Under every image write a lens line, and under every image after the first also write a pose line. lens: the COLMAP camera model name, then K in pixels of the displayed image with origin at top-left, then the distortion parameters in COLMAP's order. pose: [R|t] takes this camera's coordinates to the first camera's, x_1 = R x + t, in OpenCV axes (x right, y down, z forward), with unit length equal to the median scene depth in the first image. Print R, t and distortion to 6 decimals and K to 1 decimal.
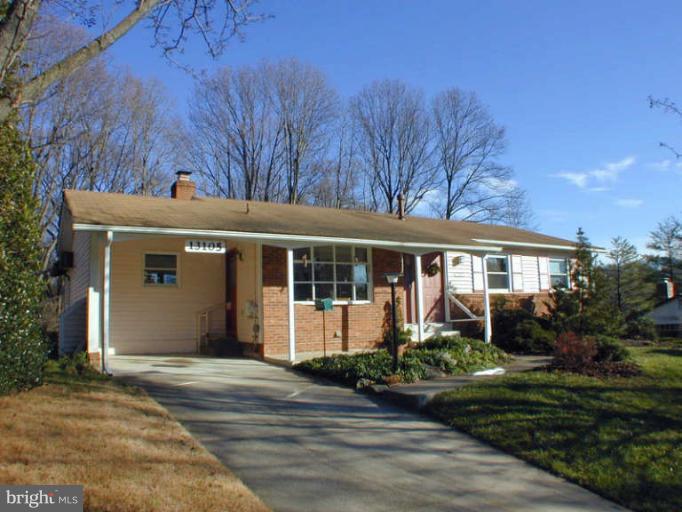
lens RADIAL K [[536.4, 0, 341.0], [0, 536.4, 256.0], [0, 0, 1]] dist [-0.215262, 0.115335]
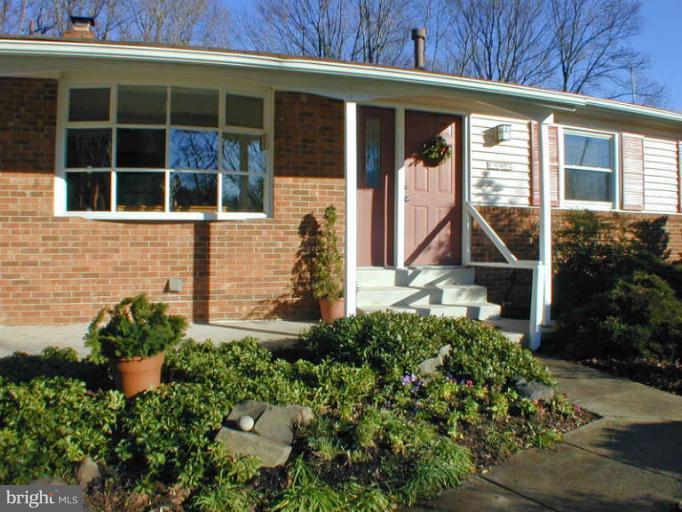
lens RADIAL K [[536.4, 0, 341.0], [0, 536.4, 256.0], [0, 0, 1]] dist [-0.215262, 0.115335]
pose [[0.974204, 0.043516, -0.221432, 0.207293], [-0.008454, 0.987581, 0.156886, 0.045886], [0.225509, -0.150967, 0.962473, 0.549238]]
